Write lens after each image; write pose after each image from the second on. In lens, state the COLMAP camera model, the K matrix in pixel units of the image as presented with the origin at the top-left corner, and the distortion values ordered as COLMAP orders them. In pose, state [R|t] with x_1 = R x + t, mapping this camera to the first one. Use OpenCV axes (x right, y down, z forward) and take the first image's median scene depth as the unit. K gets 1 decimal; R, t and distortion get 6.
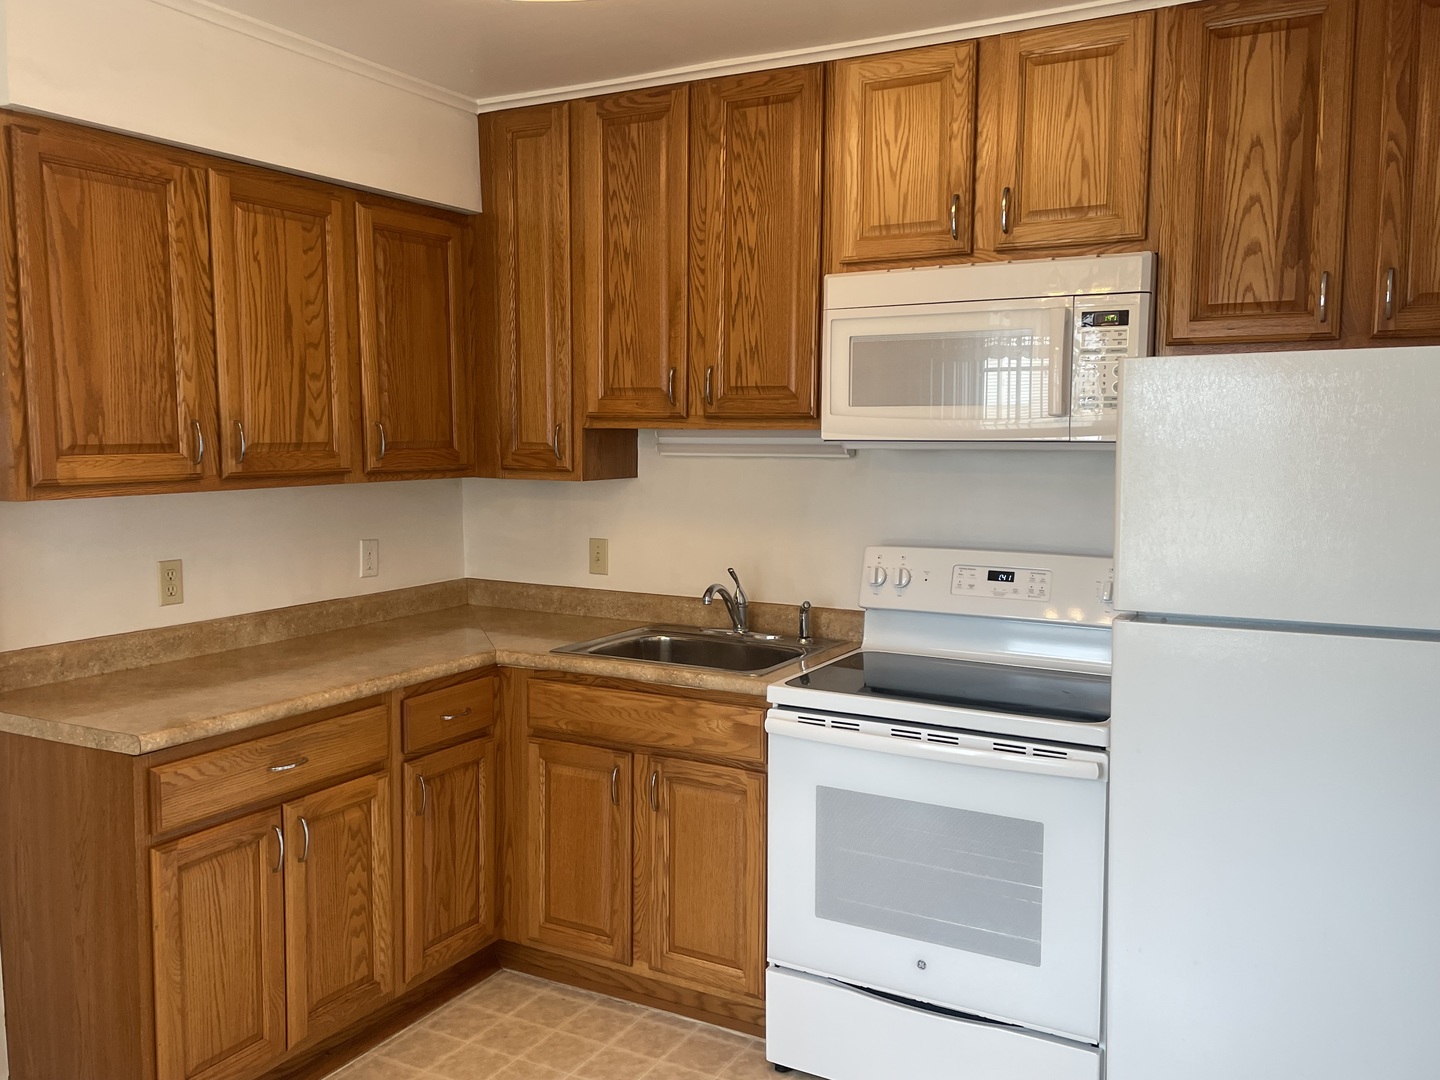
lens RADIAL K [[1209.2, 0, 720.4], [0, 1209.2, 536.9], [0, 0, 1]] dist [0.053102, -0.053180]
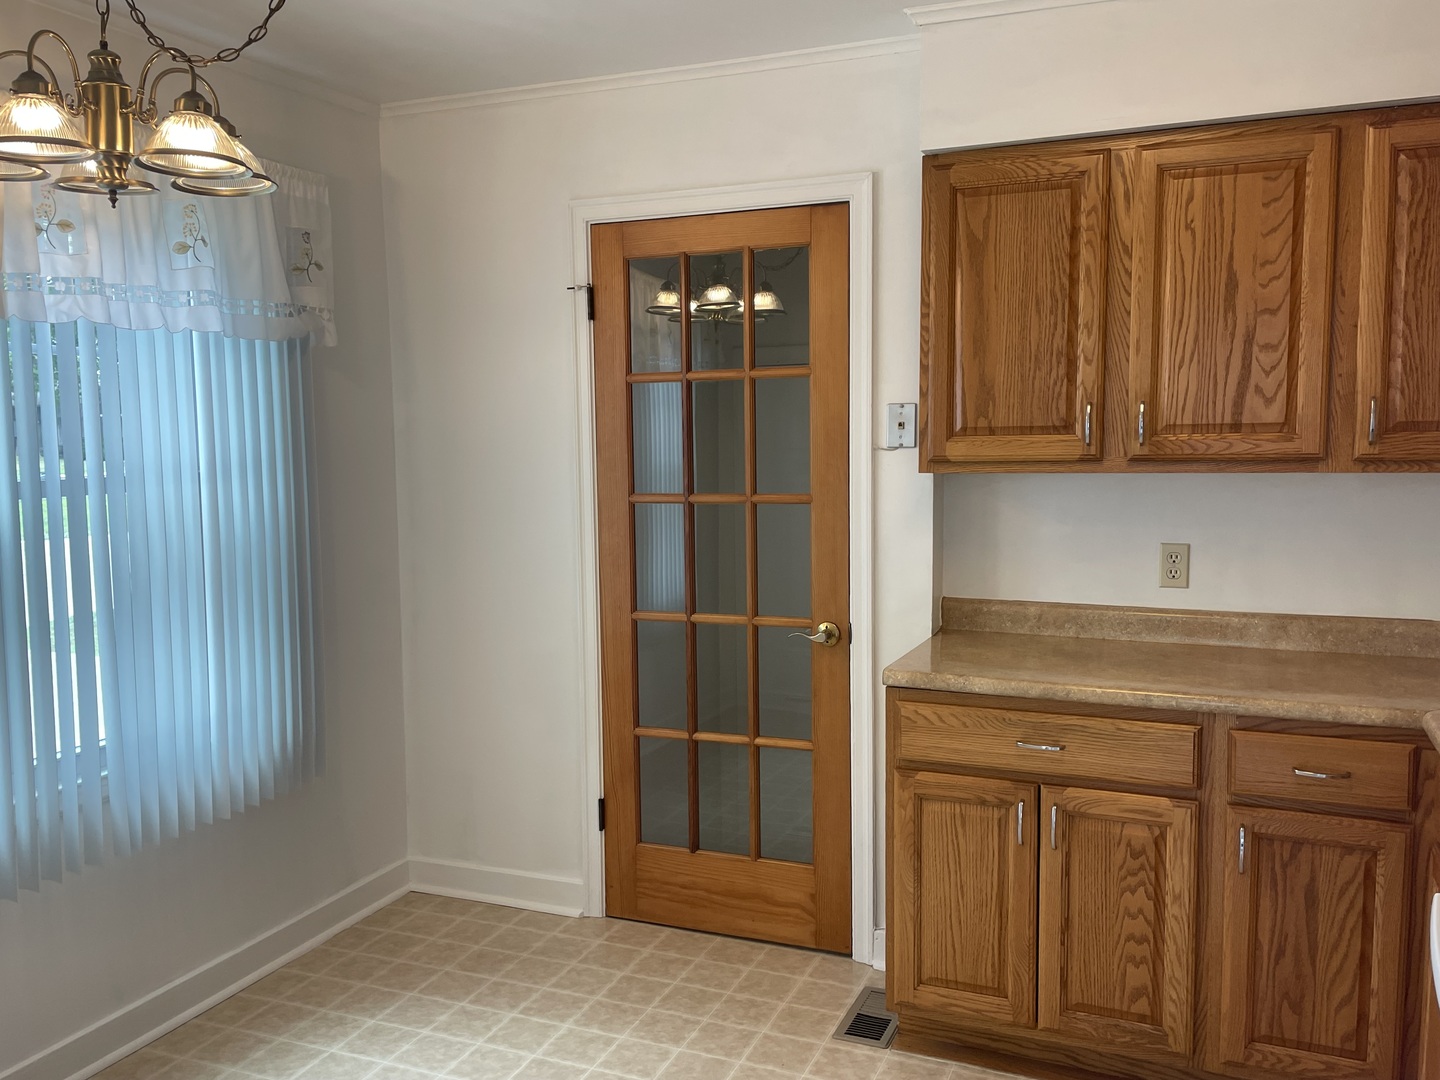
lens RADIAL K [[1209.2, 0, 716.6], [0, 1209.2, 544.0], [0, 0, 1]] dist [0.053102, -0.053180]
pose [[0.107709, 0.087502, -0.990324, 0.562309], [-0.078902, 0.993730, 0.079222, -0.033797], [0.991047, 0.069606, 0.113937, 0.583476]]
